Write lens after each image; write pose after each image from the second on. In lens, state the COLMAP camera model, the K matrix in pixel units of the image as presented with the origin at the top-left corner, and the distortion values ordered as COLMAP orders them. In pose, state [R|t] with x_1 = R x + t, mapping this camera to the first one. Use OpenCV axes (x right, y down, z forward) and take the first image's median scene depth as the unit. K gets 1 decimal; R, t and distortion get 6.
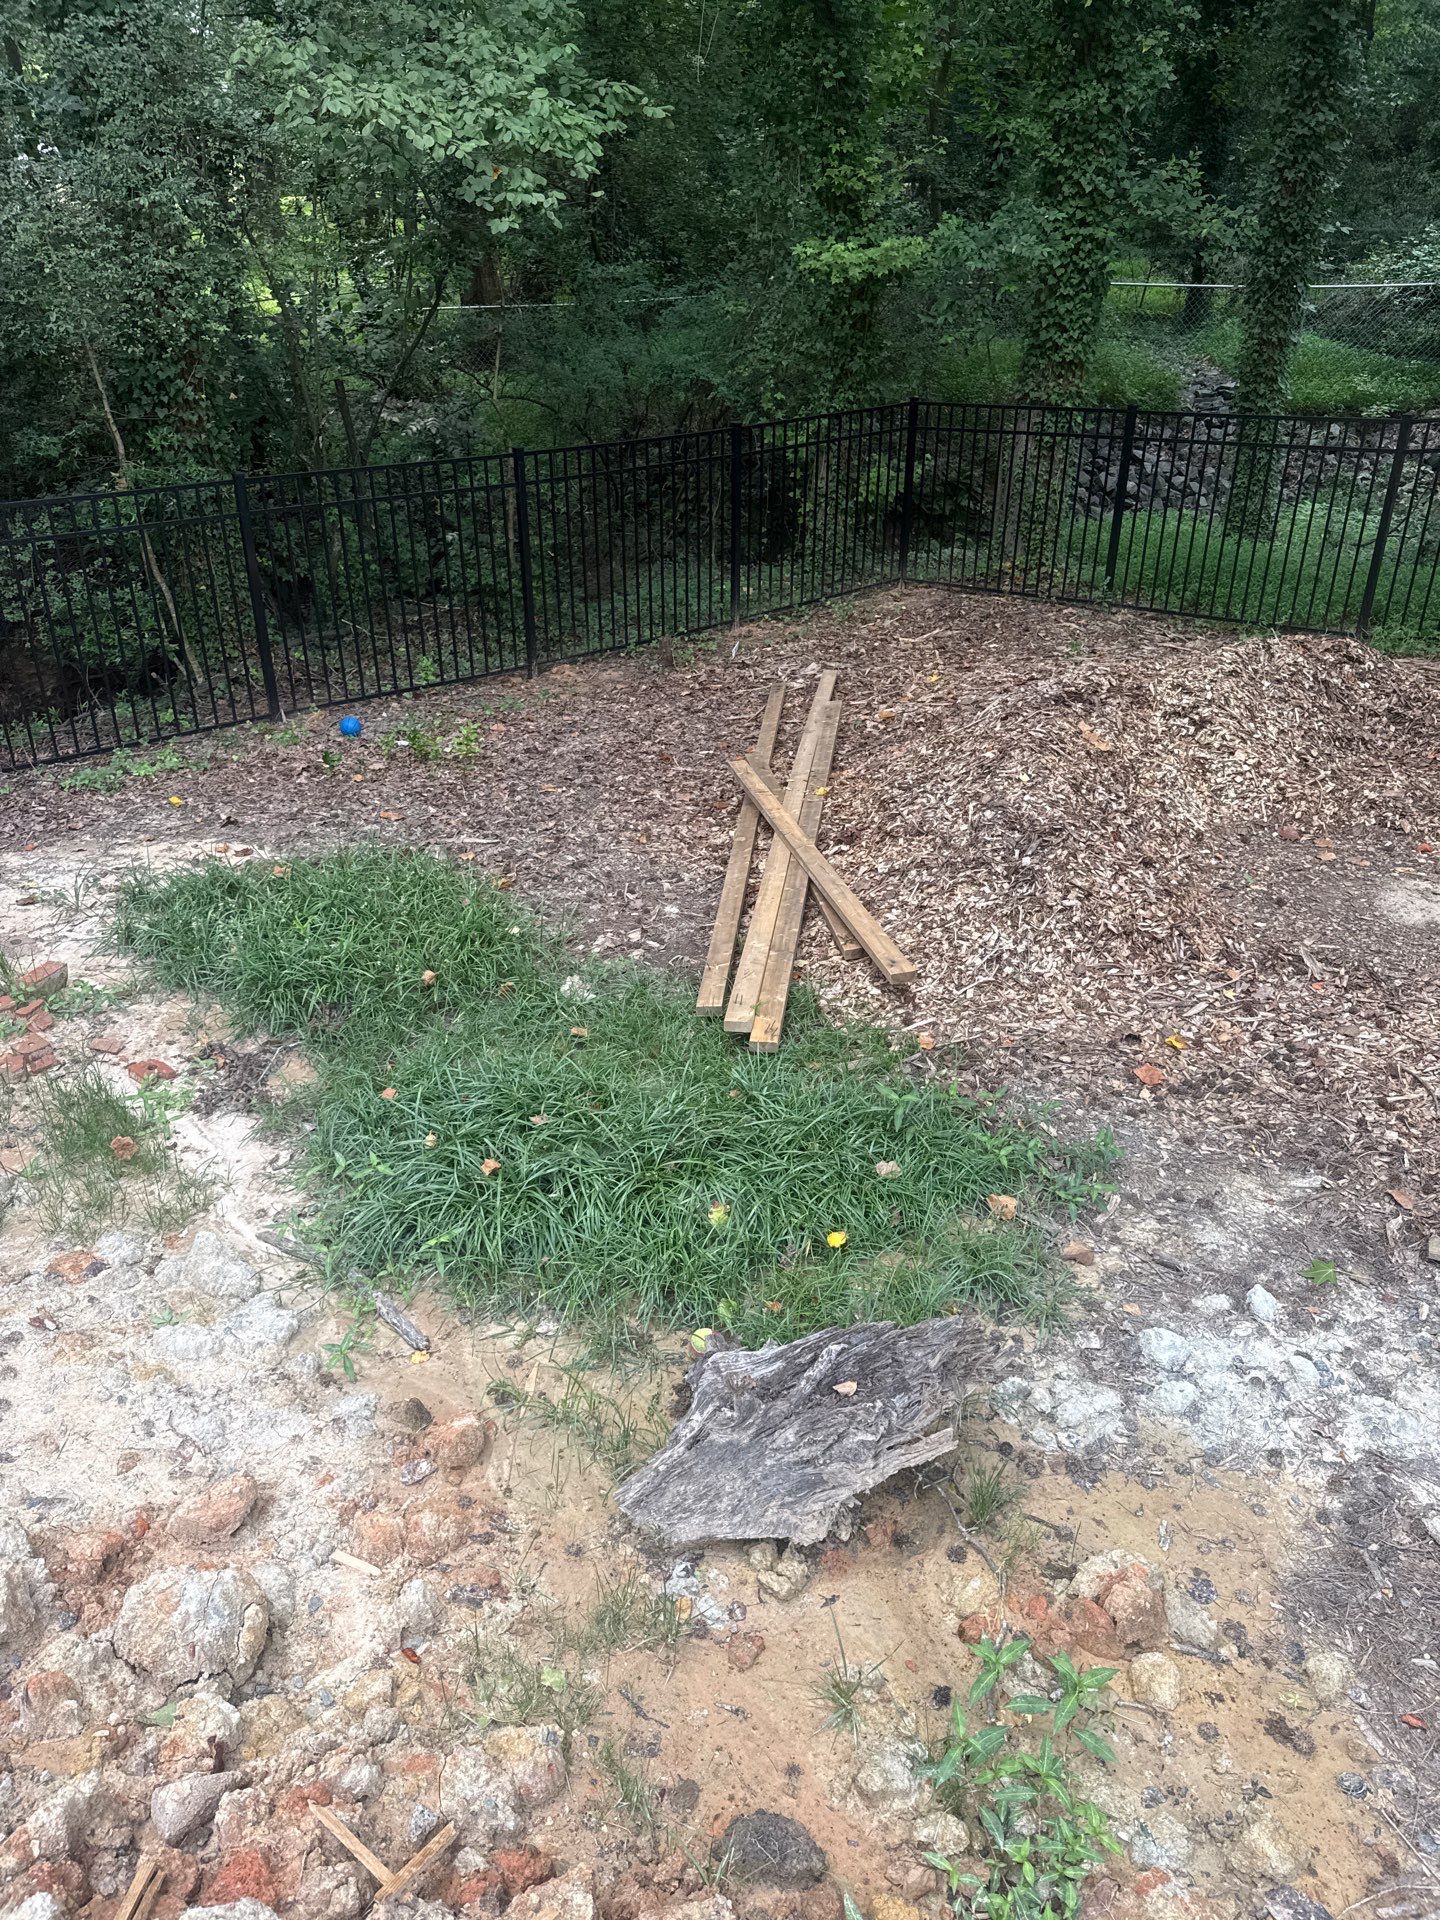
lens RADIAL K [[1382.7, 0, 633.4], [0, 1382.7, 960.1], [0, 0, 1]] dist [0.084881, -0.125148]
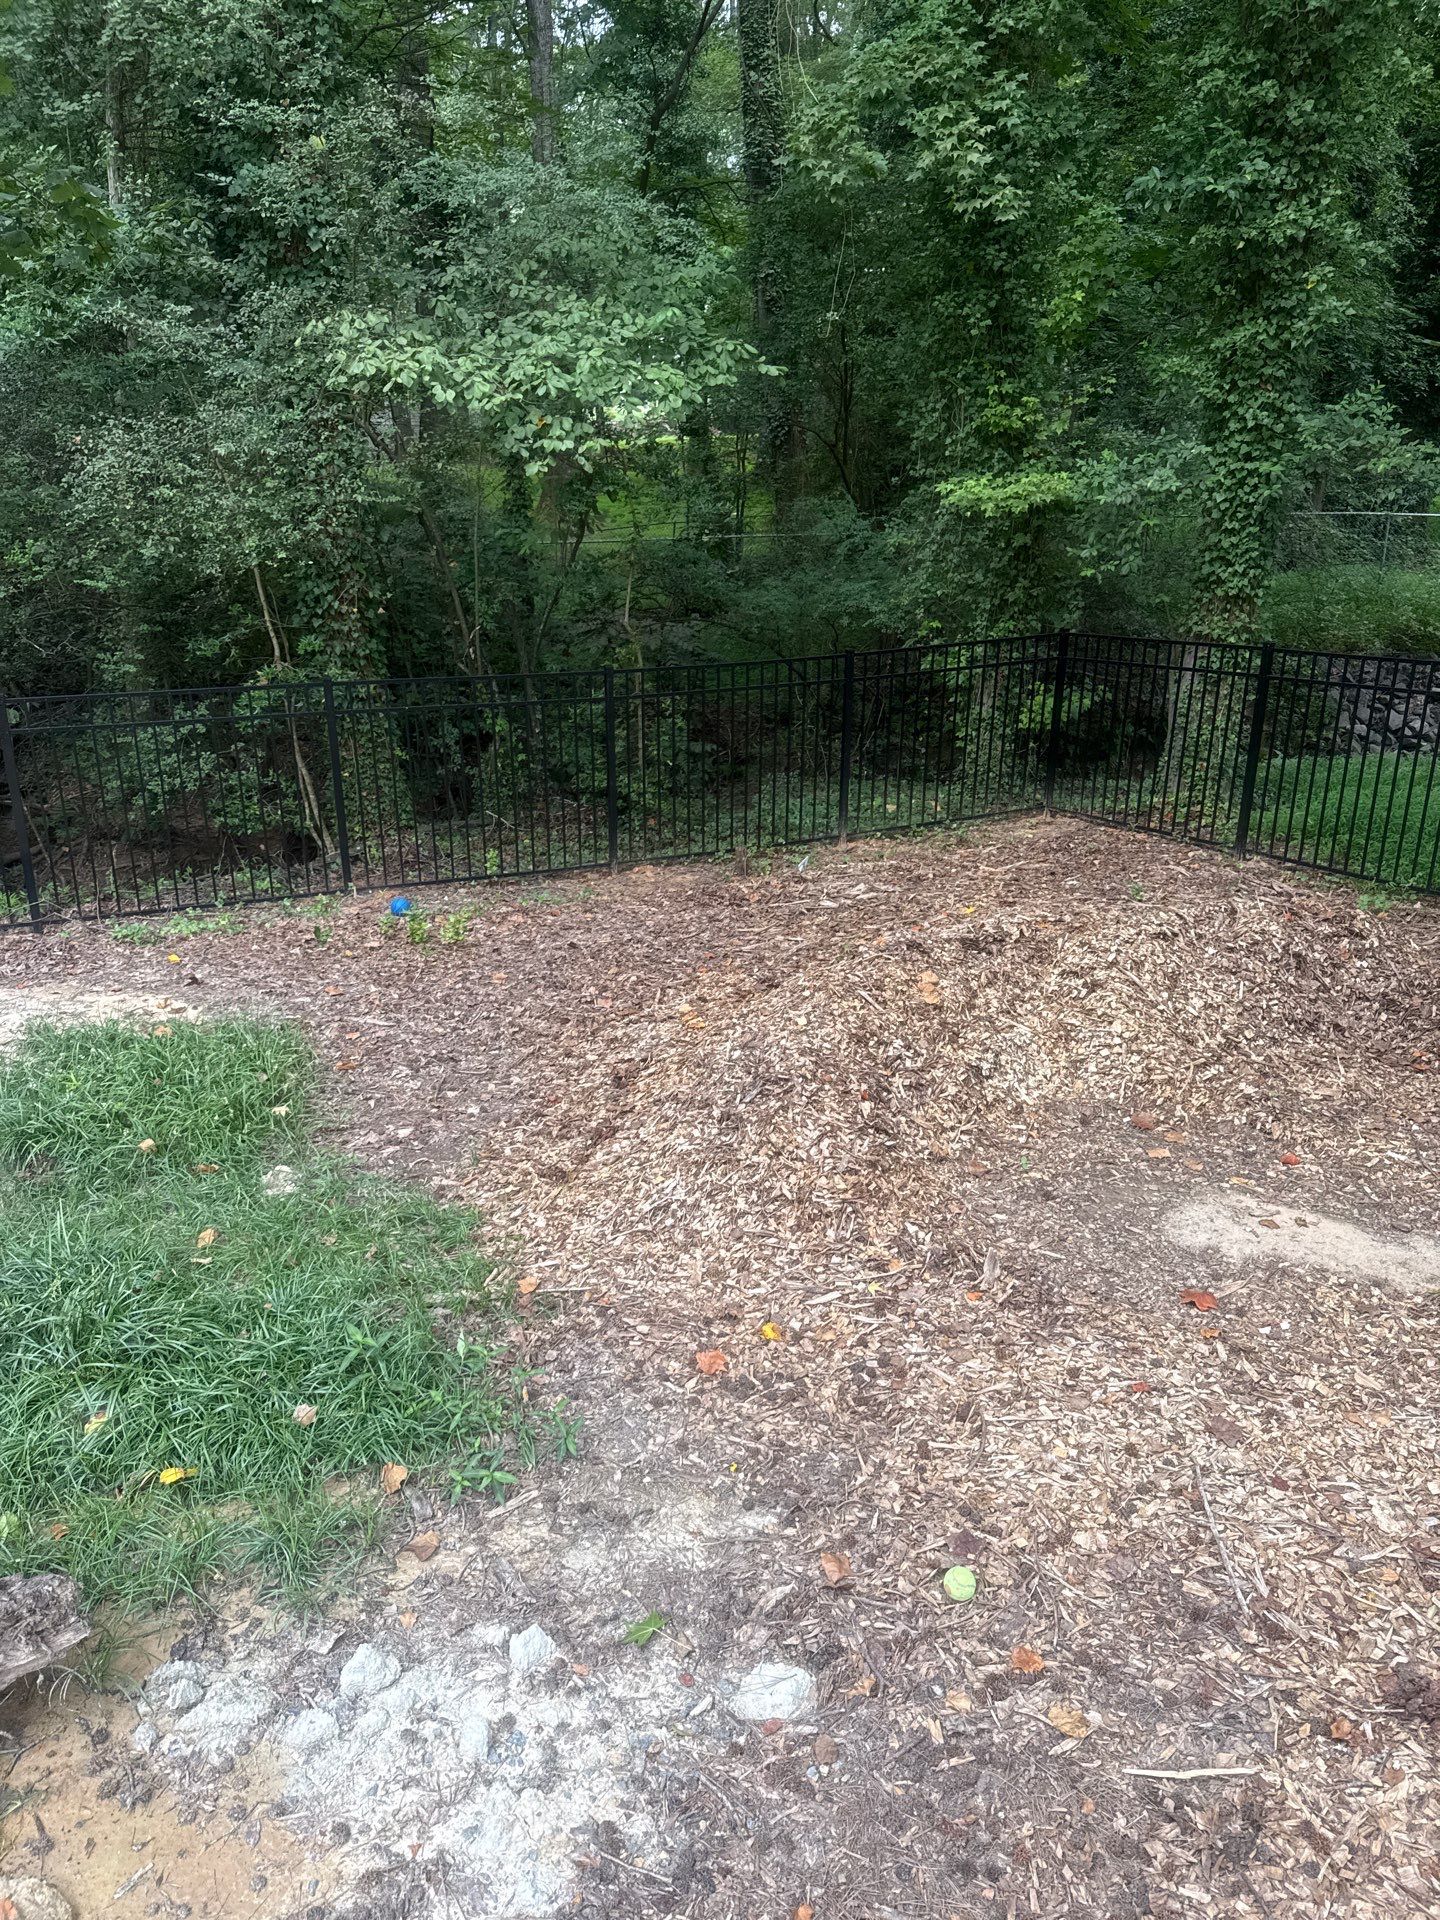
lens RADIAL K [[1350.0, 0, 720.0], [0, 1350.0, 960.0], [0, 0, 1]] dist [0.171092, -0.318843]
pose [[0.951380, 0.100117, -0.291296, 0.399917], [-0.137338, 0.984372, -0.110227, -0.051070], [0.275709, 0.144873, 0.950261, 0.081599]]
